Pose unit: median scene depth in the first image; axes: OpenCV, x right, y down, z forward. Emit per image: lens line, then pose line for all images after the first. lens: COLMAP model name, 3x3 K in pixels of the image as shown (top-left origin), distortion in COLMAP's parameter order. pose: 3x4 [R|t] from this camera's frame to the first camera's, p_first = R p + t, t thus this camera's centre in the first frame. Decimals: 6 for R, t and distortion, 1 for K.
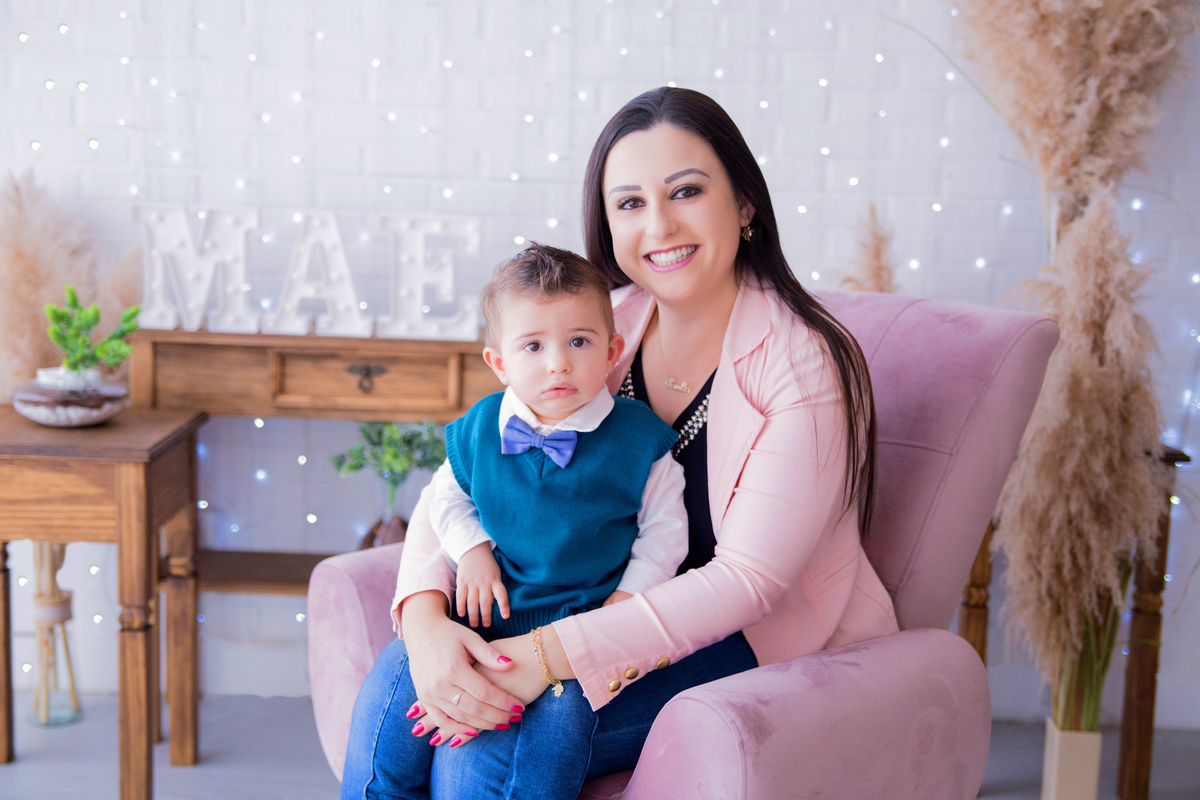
lens RADIAL K [[1479.2, 0, 596.0], [0, 1479.2, 402.1], [0, 0, 1]] dist [0.034448, 0.076113]
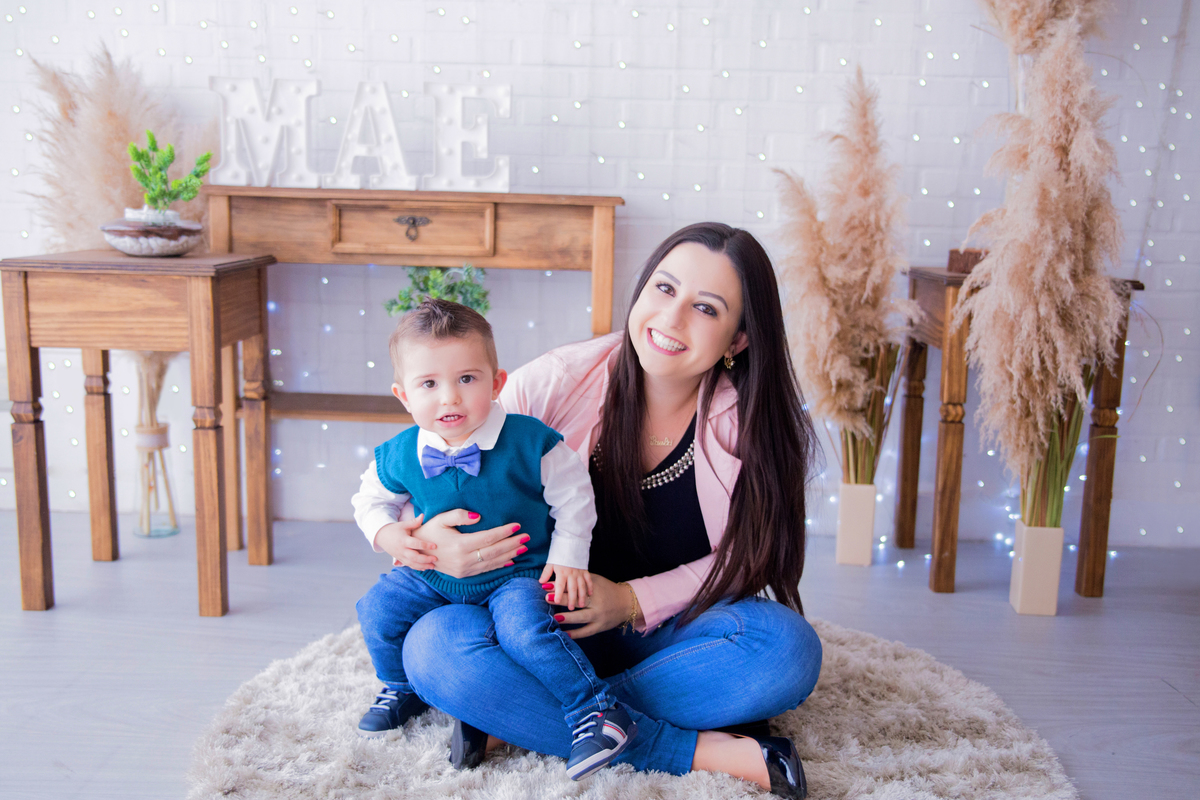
lens RADIAL K [[1190.6, 0, 593.3], [0, 1190.6, 404.6], [0, 0, 1]] dist [-0.022190, 0.008147]
pose [[0.999308, -0.005283, -0.036830, 0.017136], [0.005920, 0.999835, 0.017196, 0.107617], [0.036733, -0.017402, 0.999174, 0.090714]]
